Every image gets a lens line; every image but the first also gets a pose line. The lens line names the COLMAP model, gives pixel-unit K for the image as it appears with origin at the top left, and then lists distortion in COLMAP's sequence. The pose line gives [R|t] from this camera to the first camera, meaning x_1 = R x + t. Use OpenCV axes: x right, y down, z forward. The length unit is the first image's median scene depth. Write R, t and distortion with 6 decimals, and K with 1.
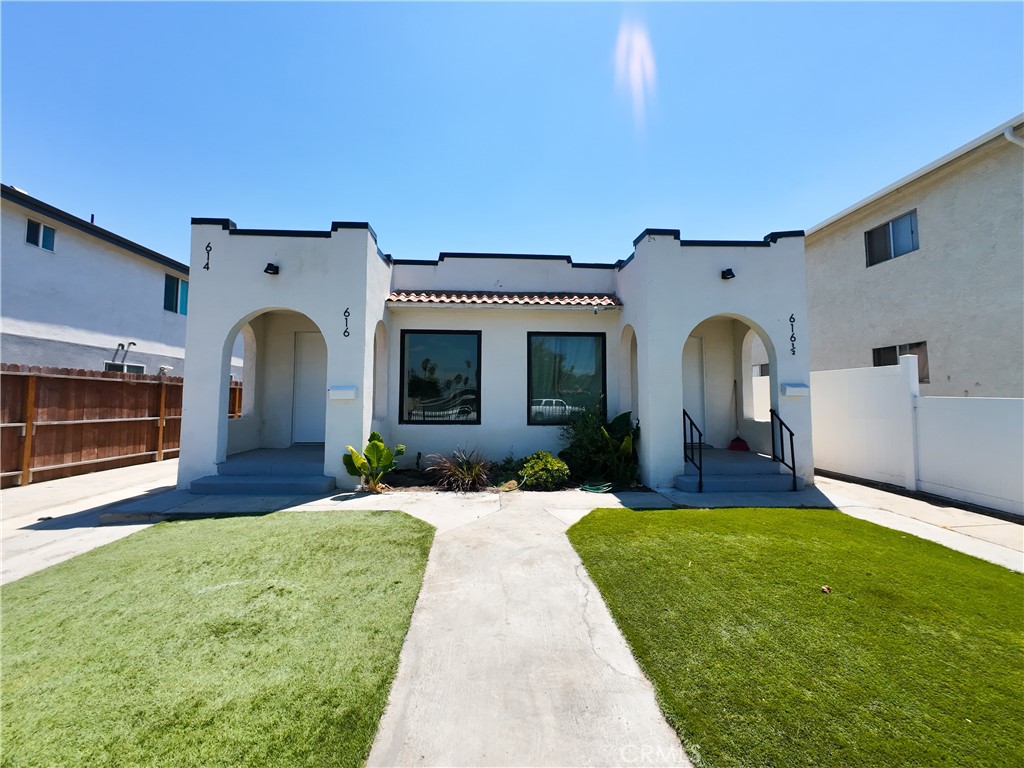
lens RADIAL K [[395.0, 0, 513.9], [0, 395.0, 381.9], [0, 0, 1]] dist [-0.000338, 0.000107]
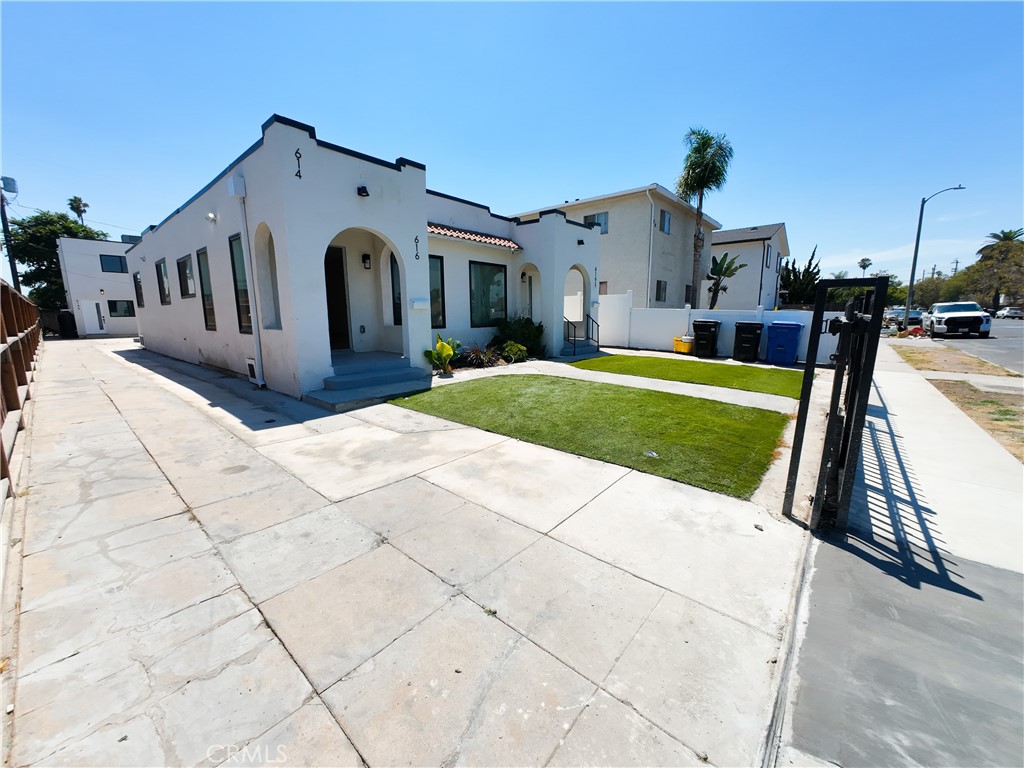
lens RADIAL K [[394.6, 0, 513.4], [0, 394.6, 379.8], [0, 0, 1]] dist [-0.003883, 0.000974]
pose [[0.685913, -0.127372, 0.716450, -0.924810], [-0.028447, 0.979116, 0.201304, 0.001123], [-0.727128, -0.158458, 0.667965, -0.113450]]
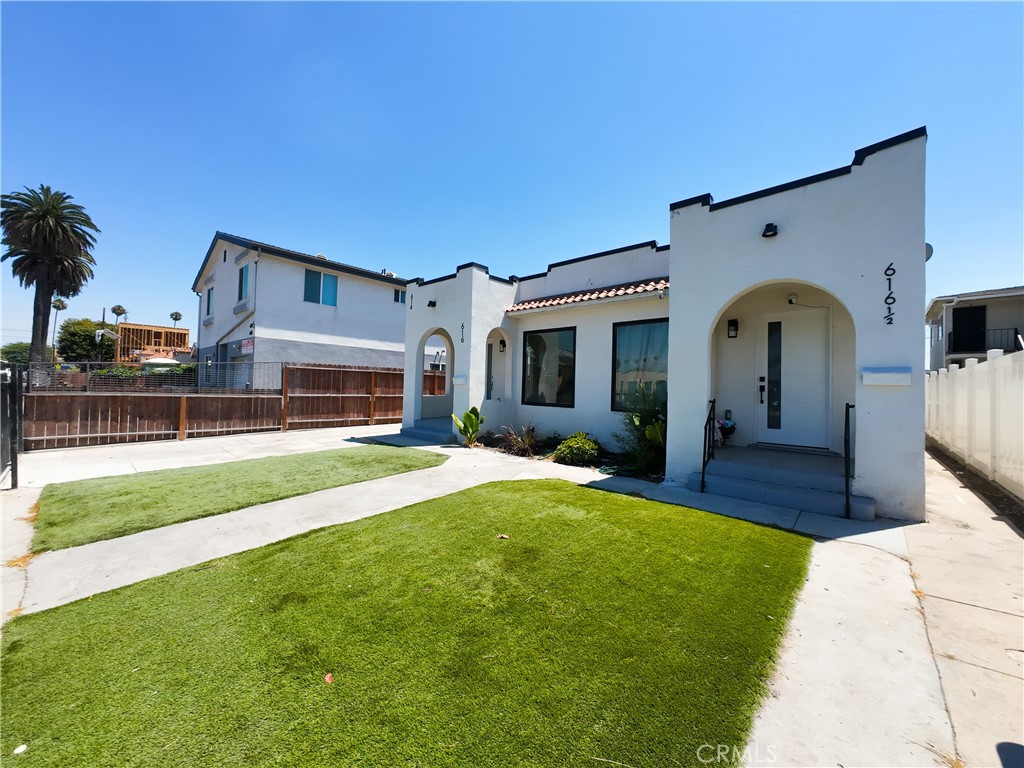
lens RADIAL K [[395.0, 0, 513.9], [0, 395.0, 381.9], [0, 0, 1]] dist [-0.000338, 0.000107]
pose [[0.709709, 0.003840, -0.704484, 0.602277], [0.012472, 0.999760, 0.018014, 0.008059], [0.704384, -0.021571, 0.709491, 0.058580]]
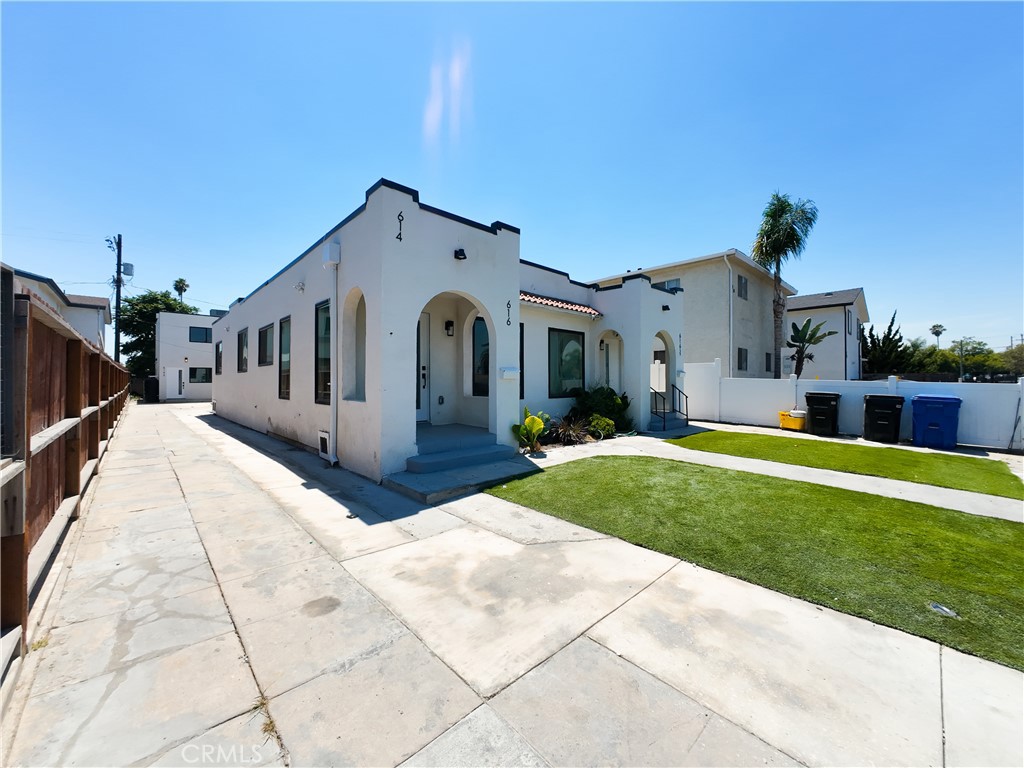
lens RADIAL K [[394.6, 0, 513.4], [0, 394.6, 379.8], [0, 0, 1]] dist [-0.003883, 0.000974]
pose [[0.756677, -0.000716, 0.653788, -0.923717], [-0.029925, 0.998913, 0.035729, 0.003842], [-0.653103, -0.046600, 0.755834, 0.079492]]
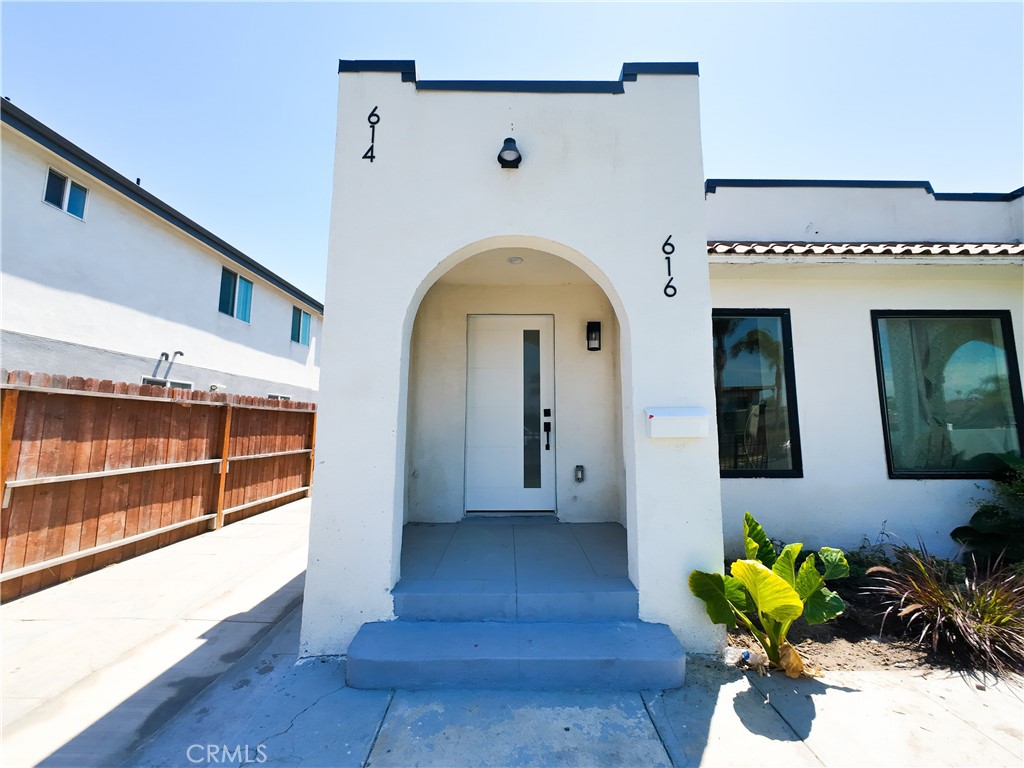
lens RADIAL K [[394.6, 0, 513.4], [0, 394.6, 379.8], [0, 0, 1]] dist [-0.003883, 0.000974]
pose [[0.999159, -0.006535, -0.040472, -0.459413], [0.003909, 0.997903, -0.064607, 0.006018], [0.040809, 0.064395, 0.997090, 0.433010]]
